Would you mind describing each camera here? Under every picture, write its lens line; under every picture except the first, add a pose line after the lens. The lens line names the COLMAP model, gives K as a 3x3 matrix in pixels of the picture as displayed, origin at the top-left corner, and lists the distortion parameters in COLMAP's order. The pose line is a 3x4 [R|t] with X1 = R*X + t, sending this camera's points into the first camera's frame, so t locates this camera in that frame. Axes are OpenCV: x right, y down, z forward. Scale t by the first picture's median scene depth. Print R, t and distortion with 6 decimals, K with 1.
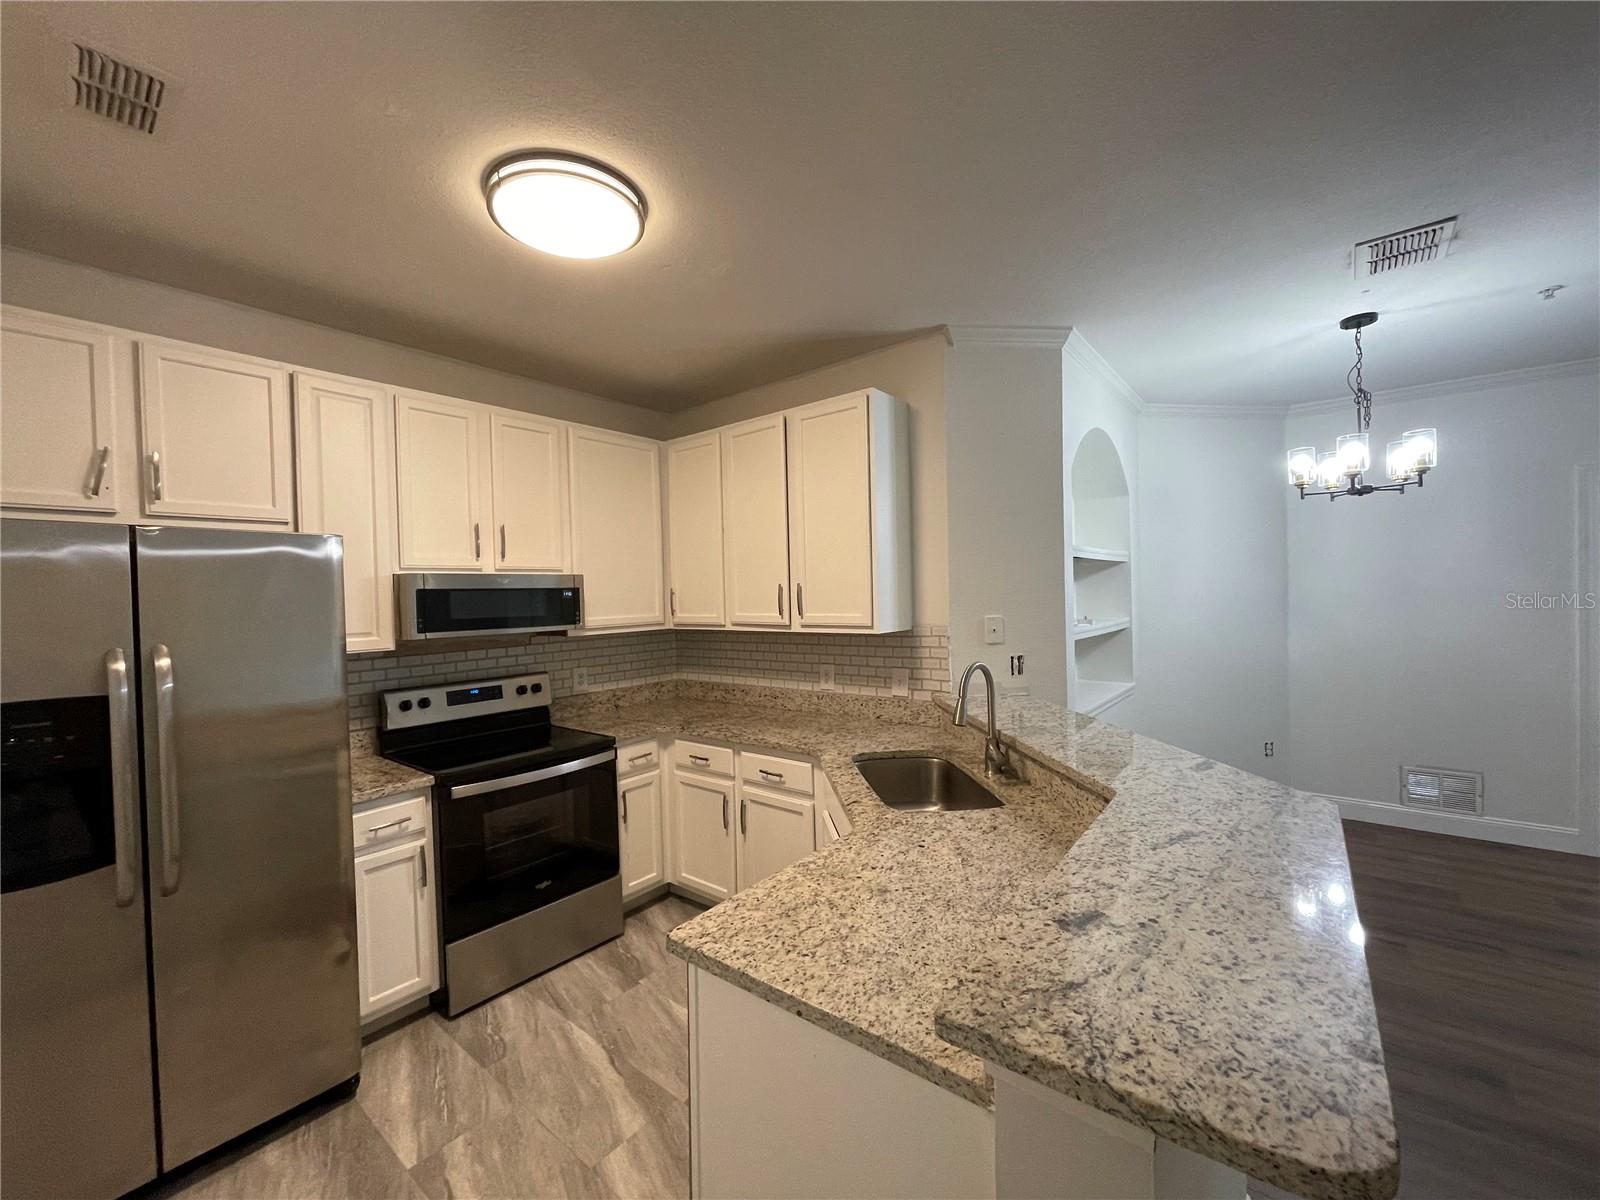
lens RADIAL K [[643.4, 0, 798.7], [0, 643.4, 598.2], [0, 0, 1]] dist [0.001845, -0.001061]
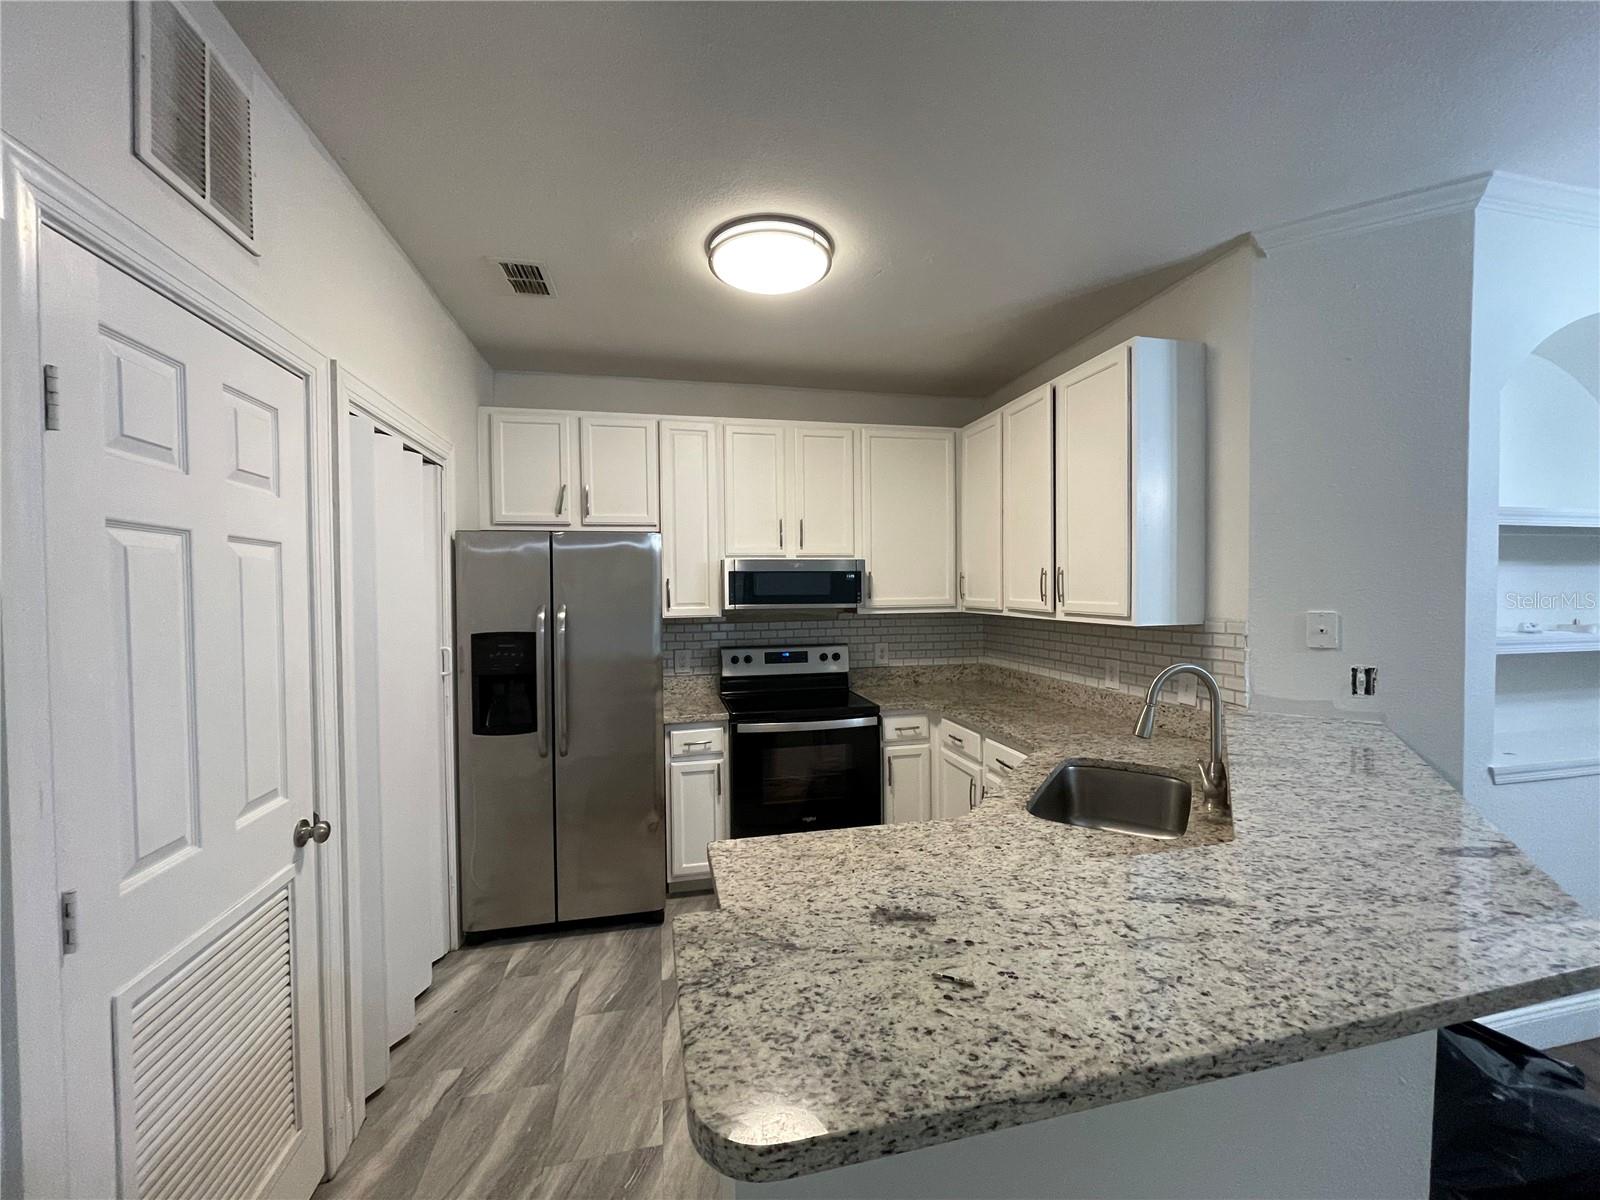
lens RADIAL K [[643.4, 0, 803.7], [0, 643.4, 596.9], [0, 0, 1]] dist [0.001845, -0.001061]
pose [[0.783690, 0.028281, -0.620509, 0.401583], [-0.015908, 0.999549, 0.025465, 0.002763], [0.620949, -0.010086, 0.783786, 0.074341]]
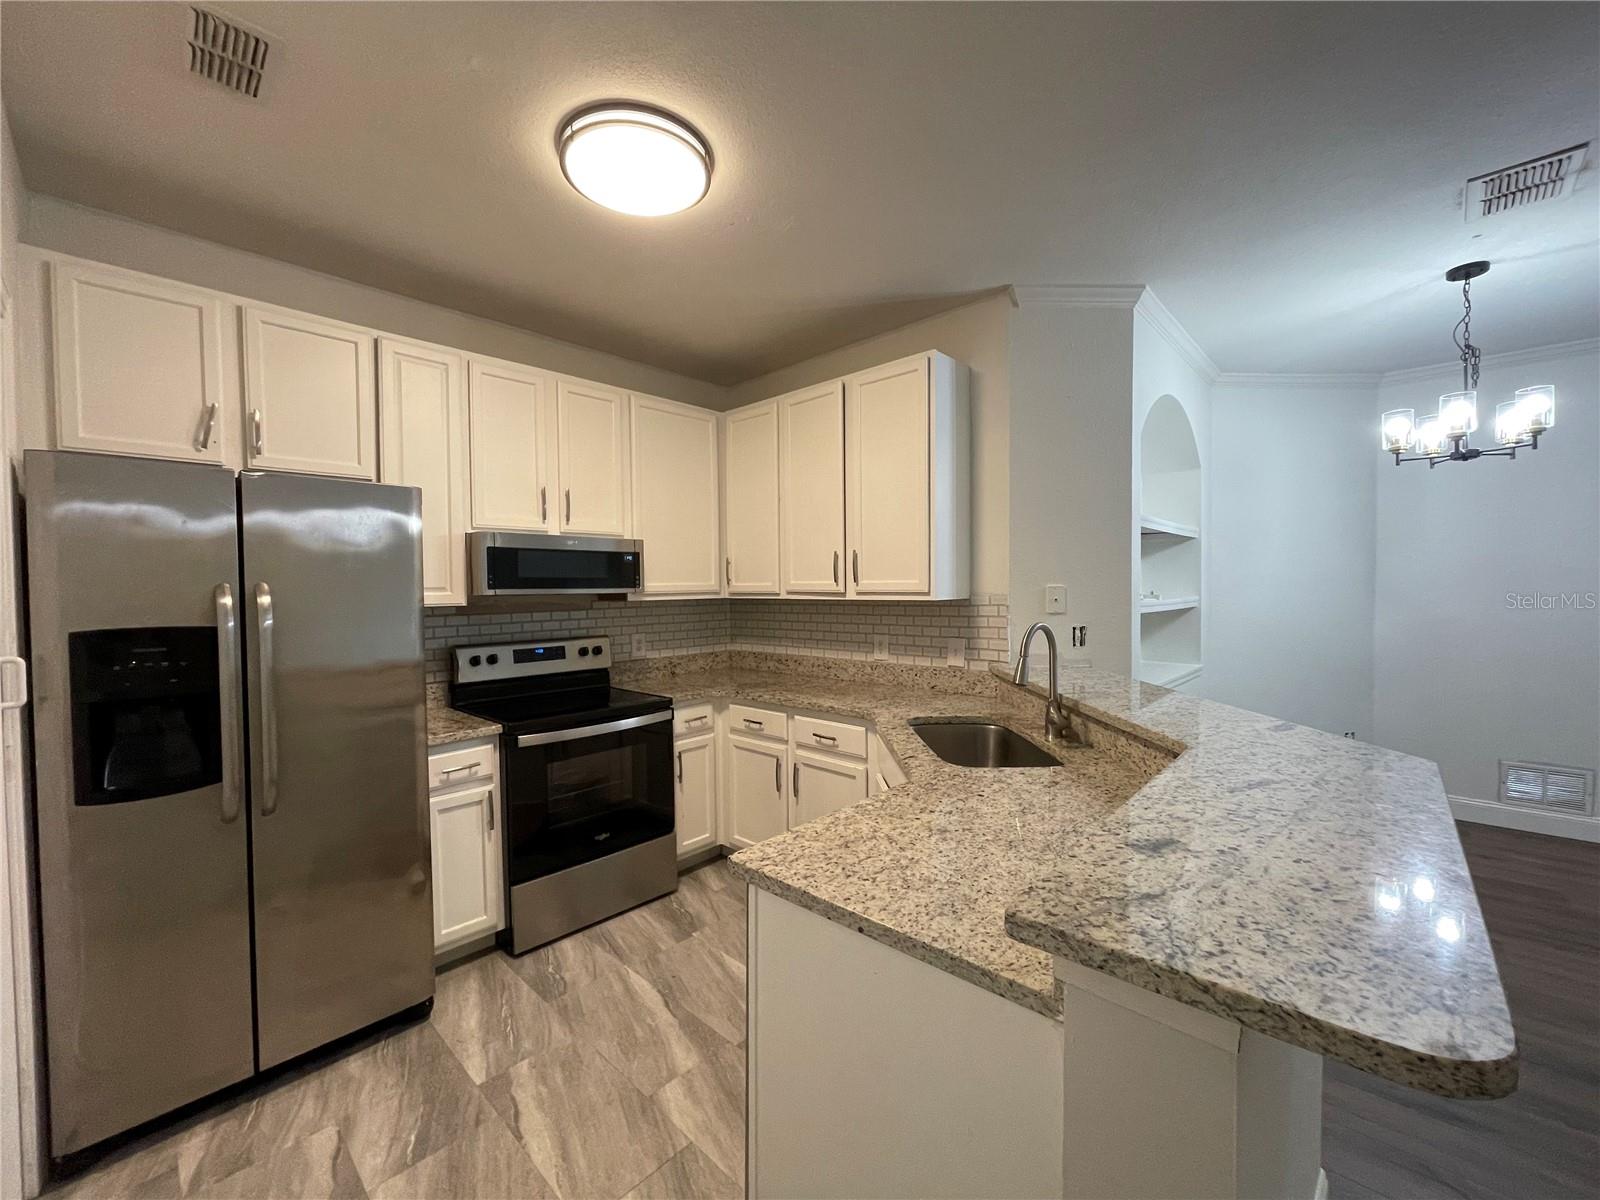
lens RADIAL K [[643.4, 0, 799.1], [0, 643.4, 597.6], [0, 0, 1]] dist [0.001845, -0.001061]
pose [[0.996986, 0.016670, -0.075769, -0.012846], [-0.015756, 0.999796, 0.012642, 0.055055], [0.075965, -0.011410, 0.997045, -0.000929]]
